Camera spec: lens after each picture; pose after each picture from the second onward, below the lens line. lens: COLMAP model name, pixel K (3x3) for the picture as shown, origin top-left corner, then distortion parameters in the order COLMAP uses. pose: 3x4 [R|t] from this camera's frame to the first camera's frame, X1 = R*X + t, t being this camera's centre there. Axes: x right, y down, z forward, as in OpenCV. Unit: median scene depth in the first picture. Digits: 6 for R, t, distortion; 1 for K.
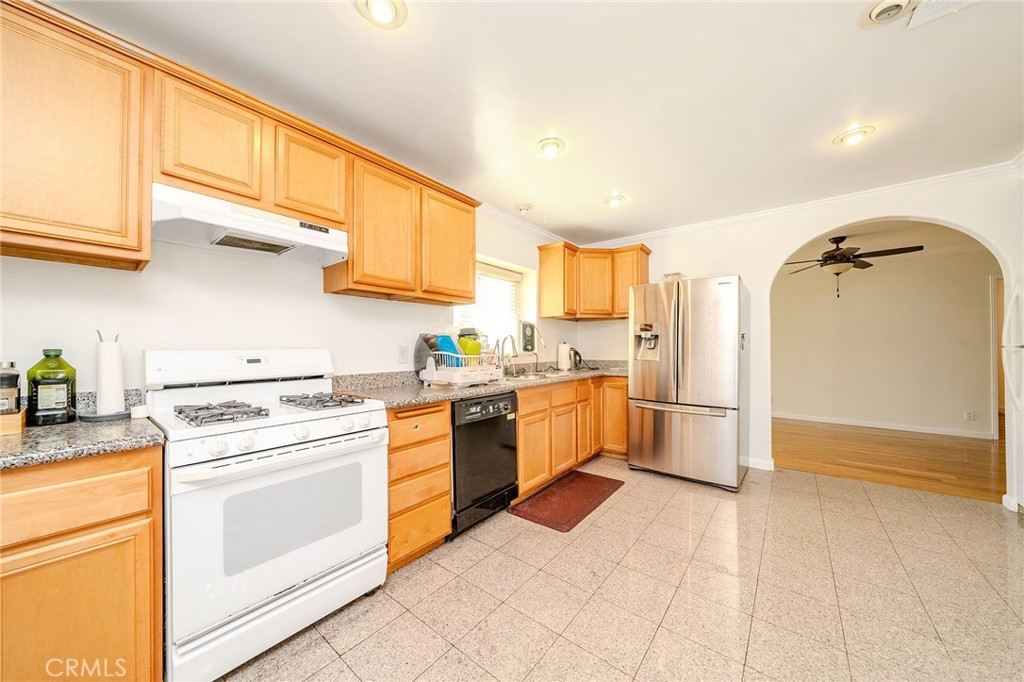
lens RADIAL K [[356.5, 0, 496.8], [0, 356.5, 343.7], [0, 0, 1]] dist [-0.004830, 0.000017]
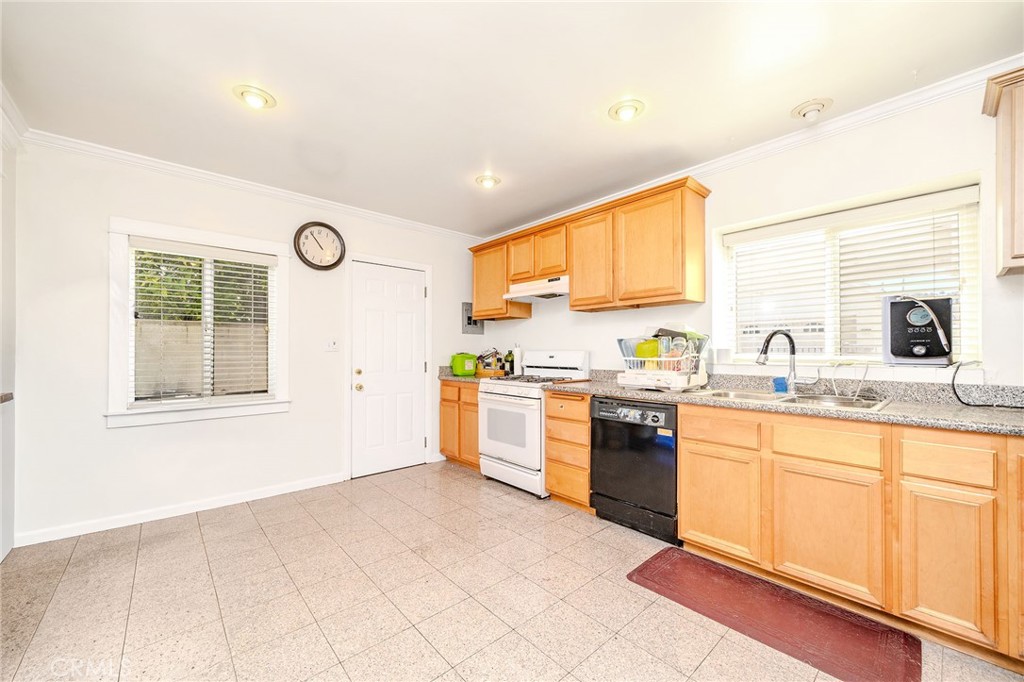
lens RADIAL K [[386.7, 0, 518.3], [0, 386.7, 351.0], [0, 0, 1]] dist [0.002183, -0.000225]
pose [[-0.147371, 0.001186, -0.989081, 0.935459], [0.008104, 0.999967, -0.000008, 0.010806], [0.989048, -0.008016, -0.147376, 0.760449]]
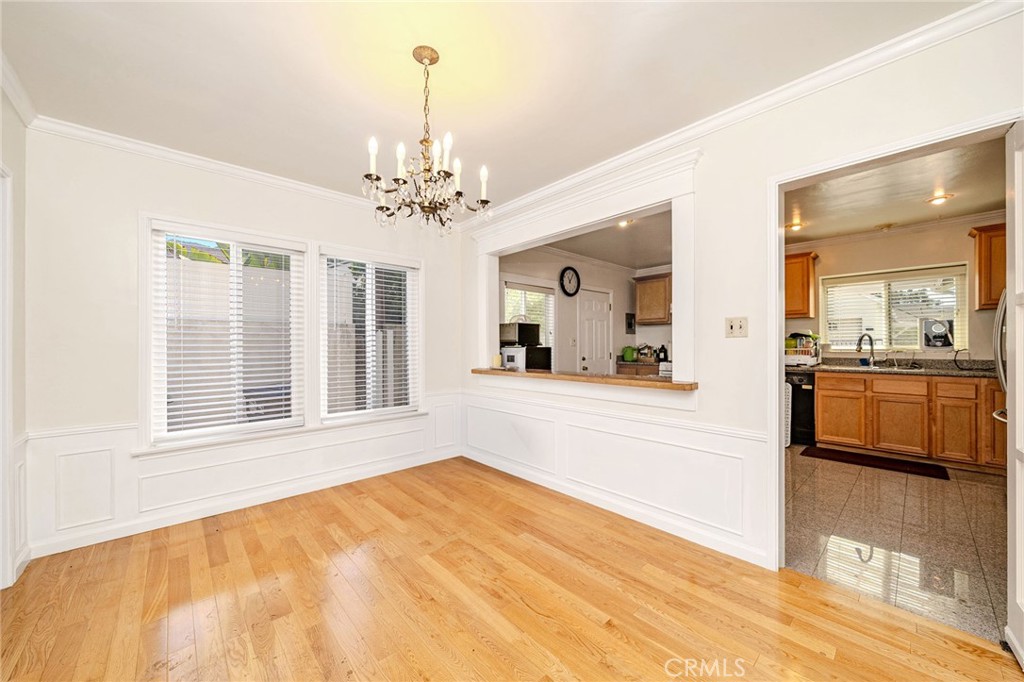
lens RADIAL K [[386.7, 0, 507.6], [0, 386.7, 343.9], [0, 0, 1]] dist [0.002183, -0.000225]
pose [[-0.127255, -0.000436, -0.991870, 1.847960], [0.014645, 0.999890, -0.002319, -0.005178], [0.991762, -0.014821, -0.127234, -0.104387]]
